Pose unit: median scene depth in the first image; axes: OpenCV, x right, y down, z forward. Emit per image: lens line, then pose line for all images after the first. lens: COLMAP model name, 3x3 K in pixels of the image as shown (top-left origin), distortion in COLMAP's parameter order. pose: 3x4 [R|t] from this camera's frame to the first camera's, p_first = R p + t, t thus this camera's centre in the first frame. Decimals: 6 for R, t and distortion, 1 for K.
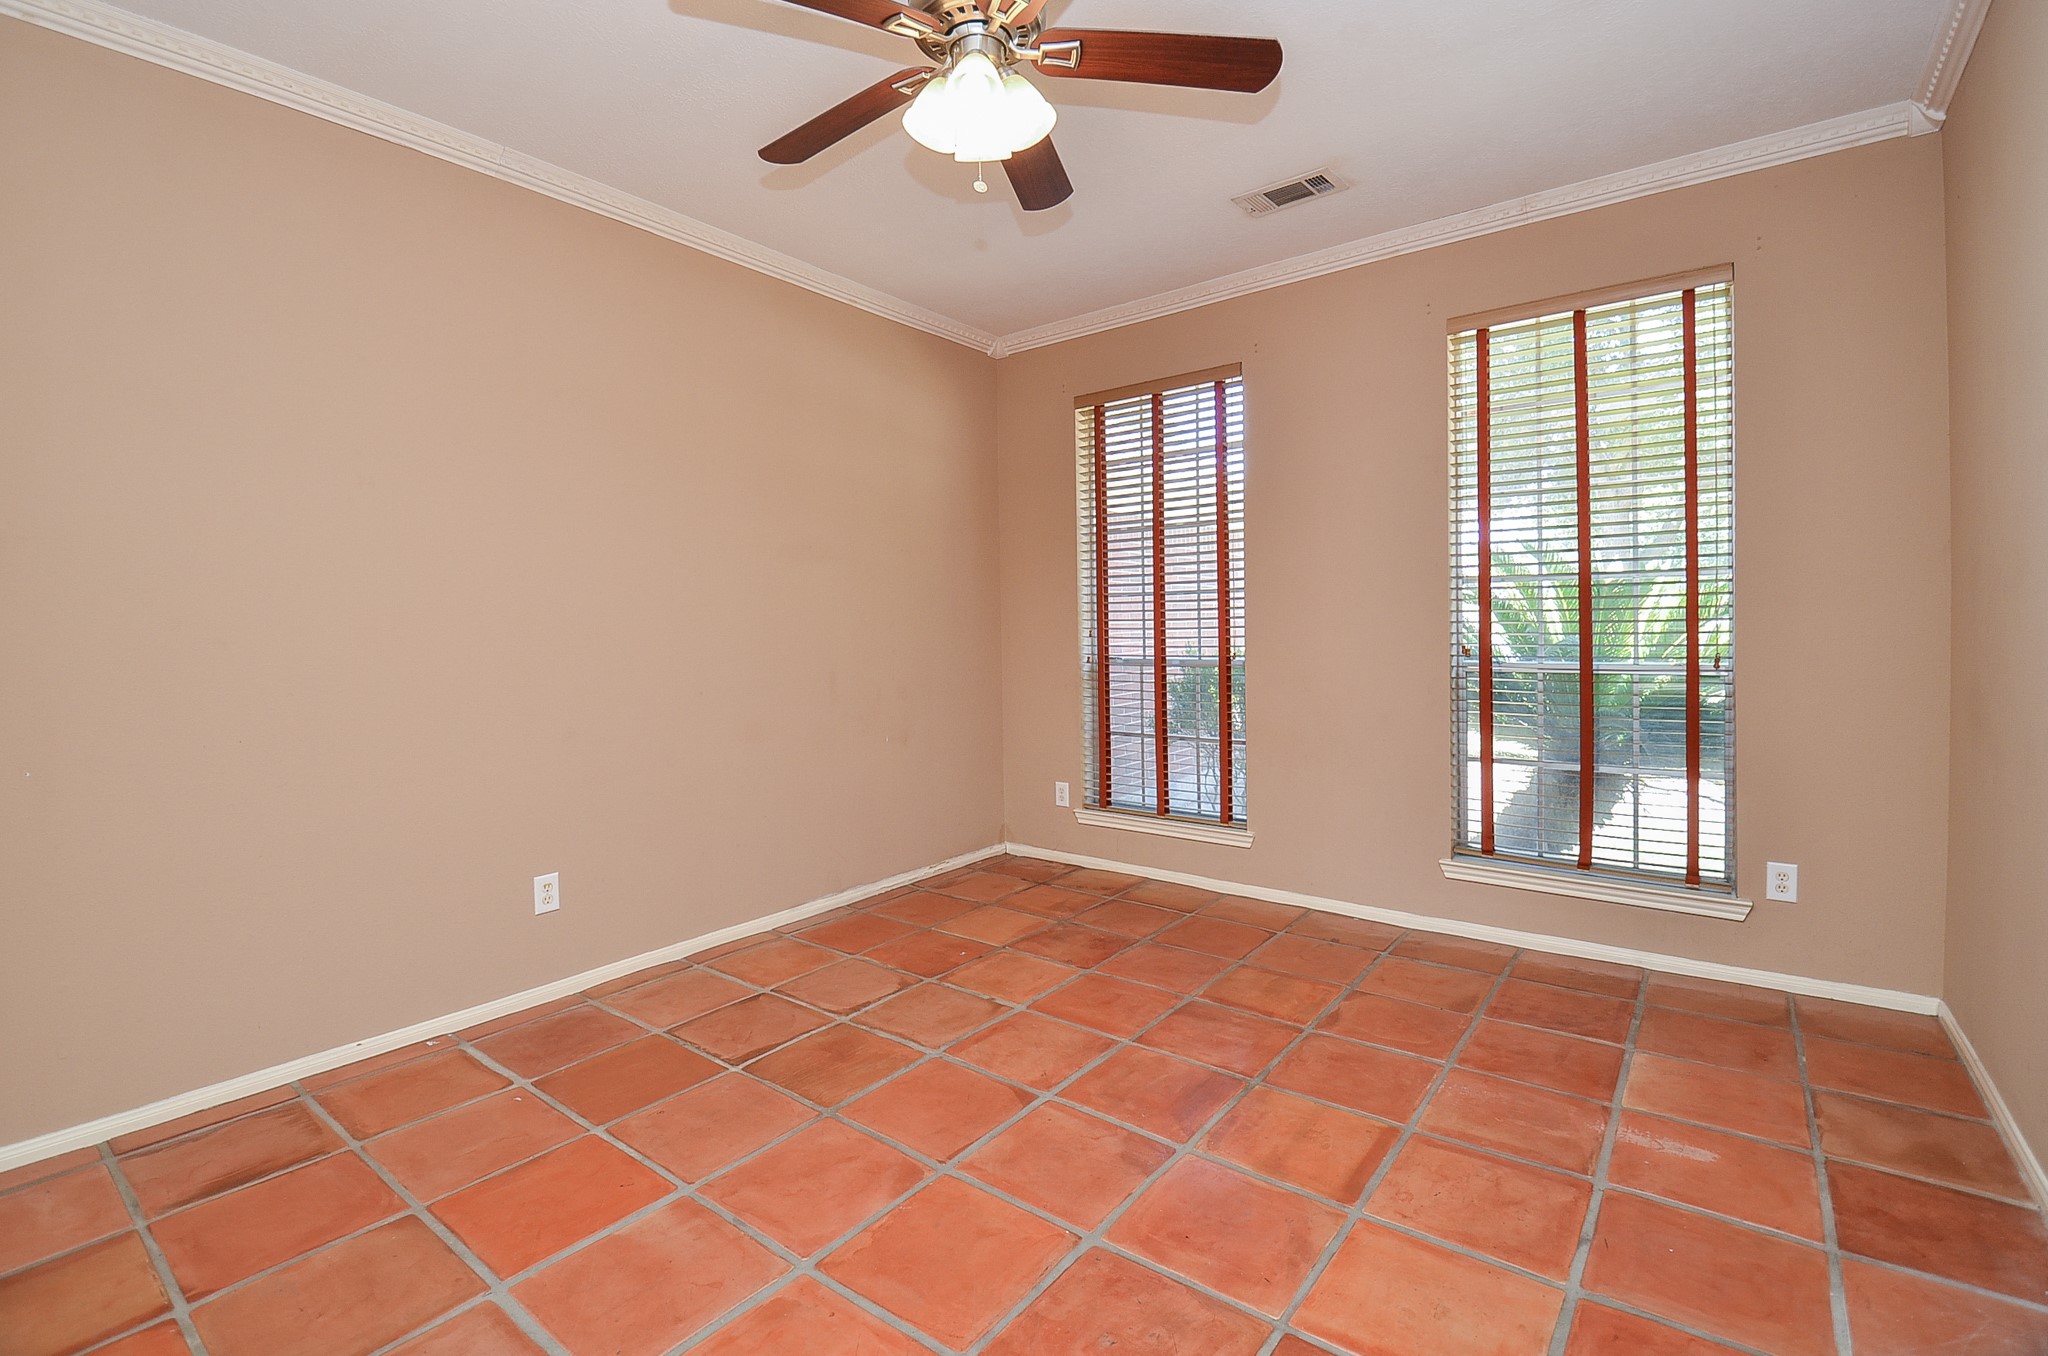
lens RADIAL K [[920.4, 0, 1011.8], [0, 920.4, 639.9], [0, 0, 1]] dist [0.018696, -0.025992]
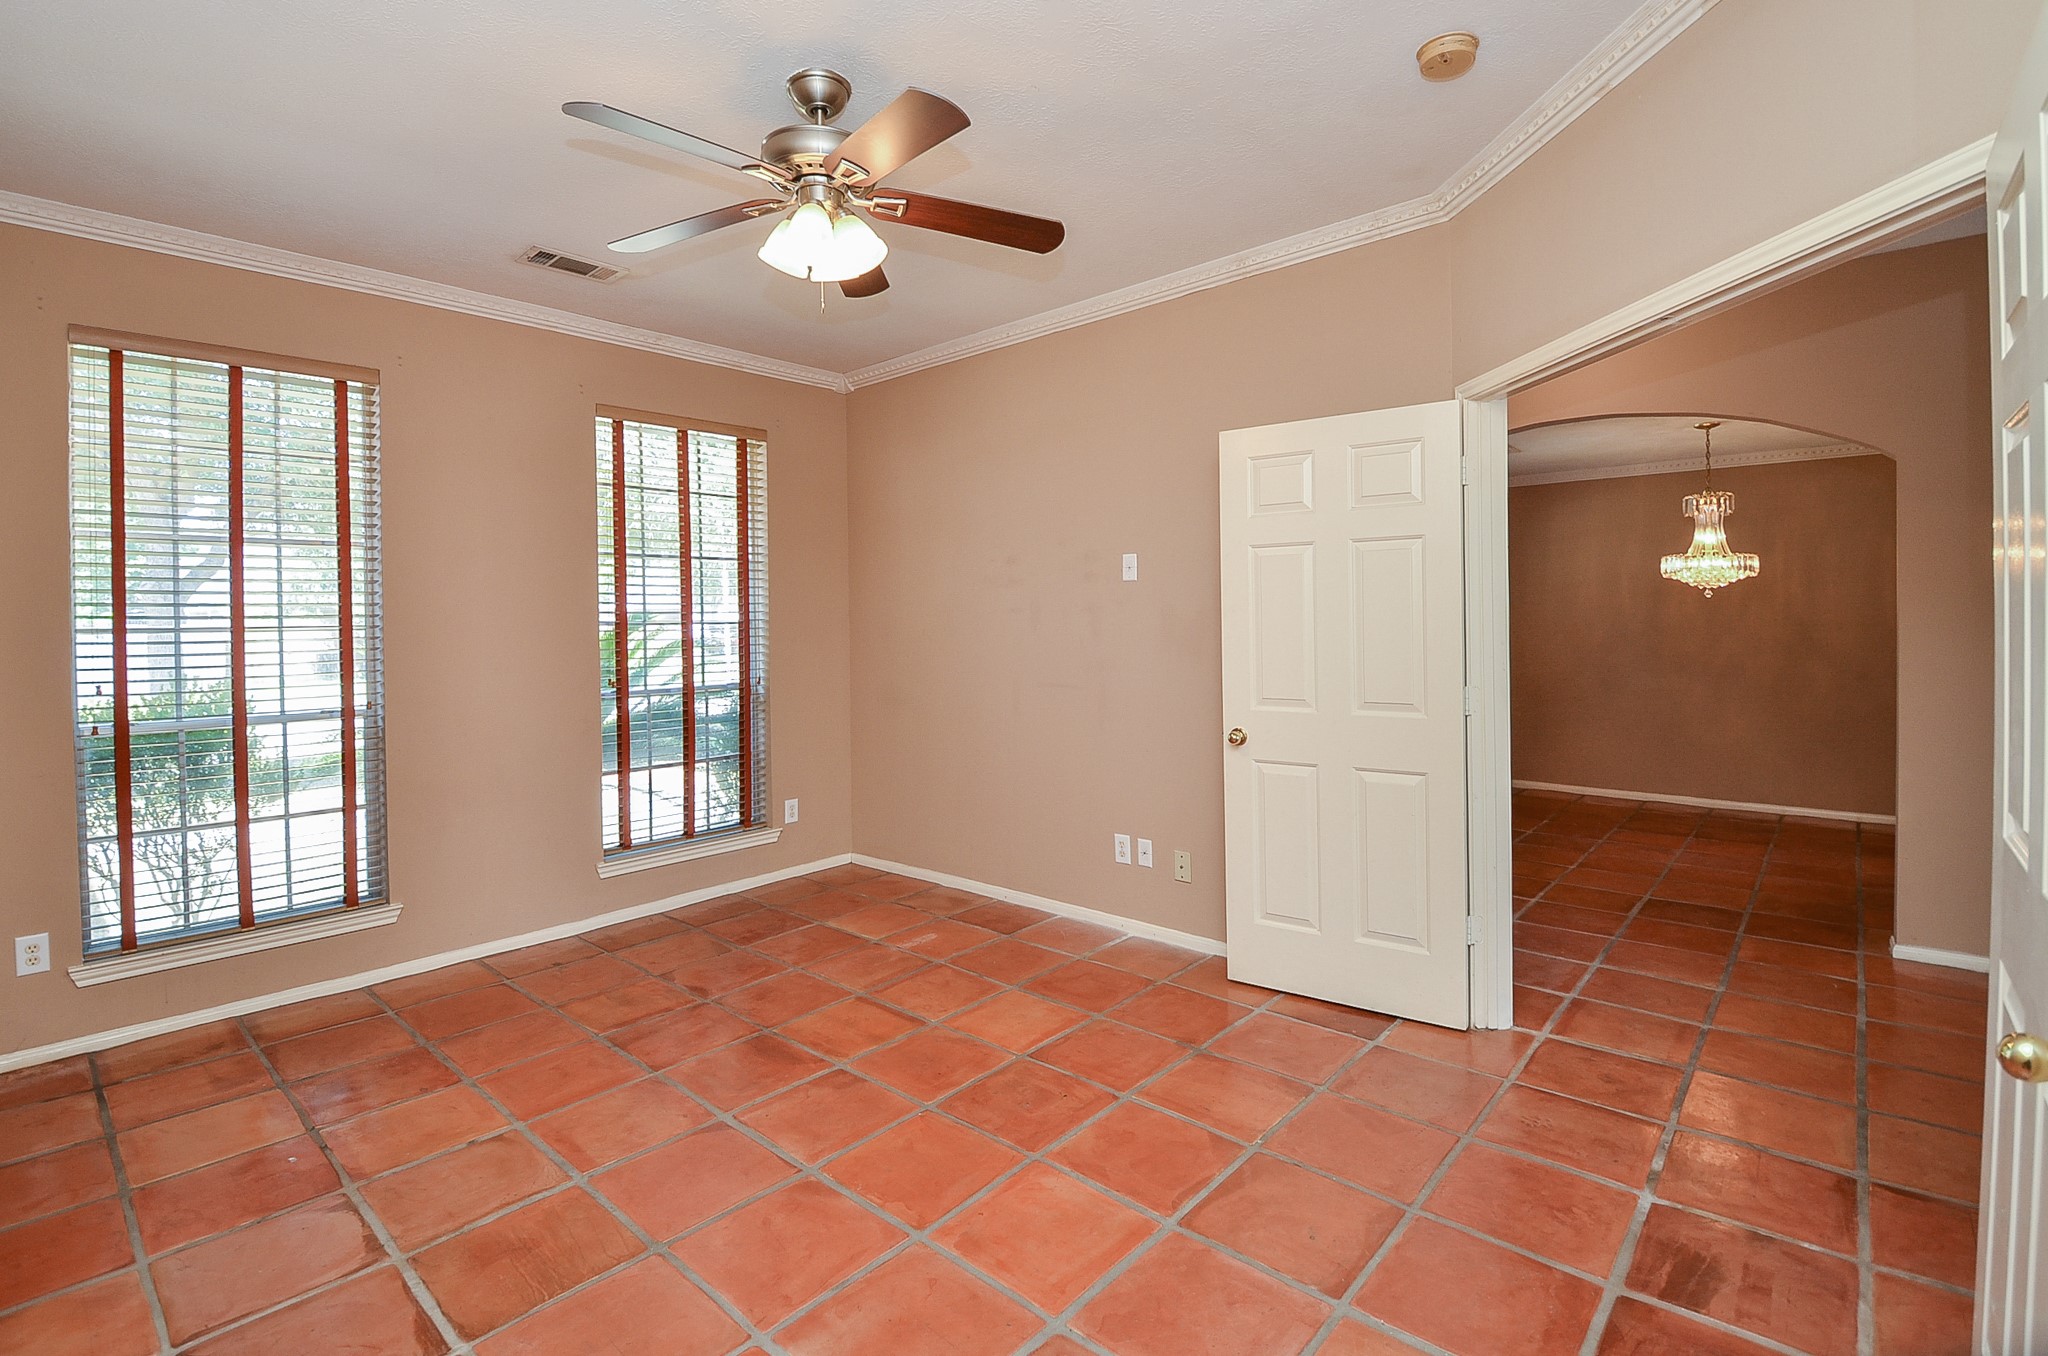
lens RADIAL K [[947.6, 0, 1025.3], [0, 947.6, 624.3], [0, 0, 1]] dist [0.017326, -0.029308]
pose [[0.059467, 0.011344, 0.998166, -0.948807], [0.033630, 0.999345, -0.013361, -0.041116], [-0.997664, 0.034363, 0.059046, 0.521757]]
